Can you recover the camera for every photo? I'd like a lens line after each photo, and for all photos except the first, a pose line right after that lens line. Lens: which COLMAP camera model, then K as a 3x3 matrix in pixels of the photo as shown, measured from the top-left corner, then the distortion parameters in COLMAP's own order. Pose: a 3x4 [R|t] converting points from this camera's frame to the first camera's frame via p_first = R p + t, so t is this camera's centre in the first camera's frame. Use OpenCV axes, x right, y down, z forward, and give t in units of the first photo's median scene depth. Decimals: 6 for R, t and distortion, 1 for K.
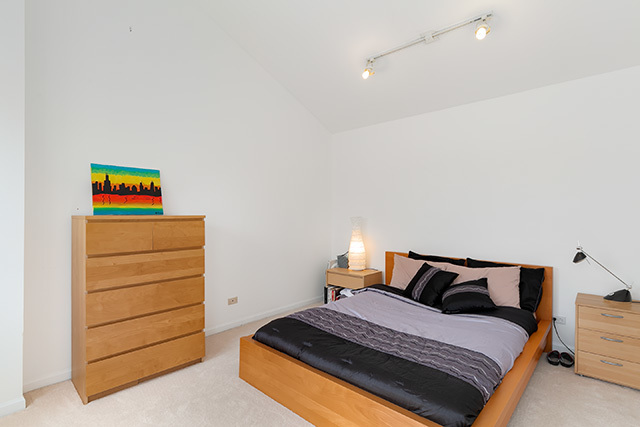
lens RADIAL K [[315.9, 0, 319.0], [0, 315.9, 214.1], [0, 0, 1]] dist [0.003593, 0.000300]
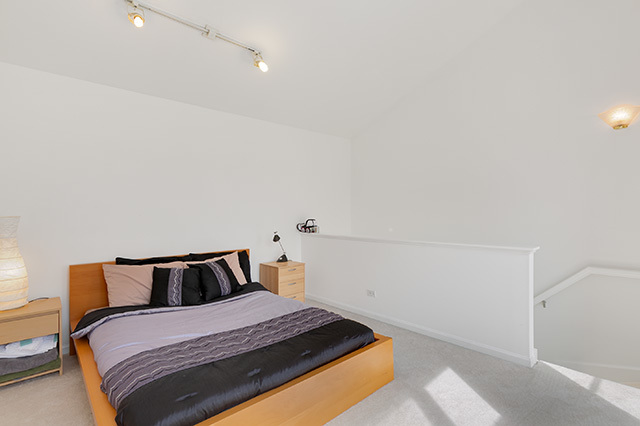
lens RADIAL K [[302.8, 0, 327.4], [0, 302.8, 214.8], [0, 0, 1]] dist [-0.001830, -0.000488]
pose [[0.086809, -0.013474, 0.996134, -0.646635], [0.005854, 0.999898, 0.013015, 0.002821], [-0.996208, 0.004702, 0.086879, 0.620290]]
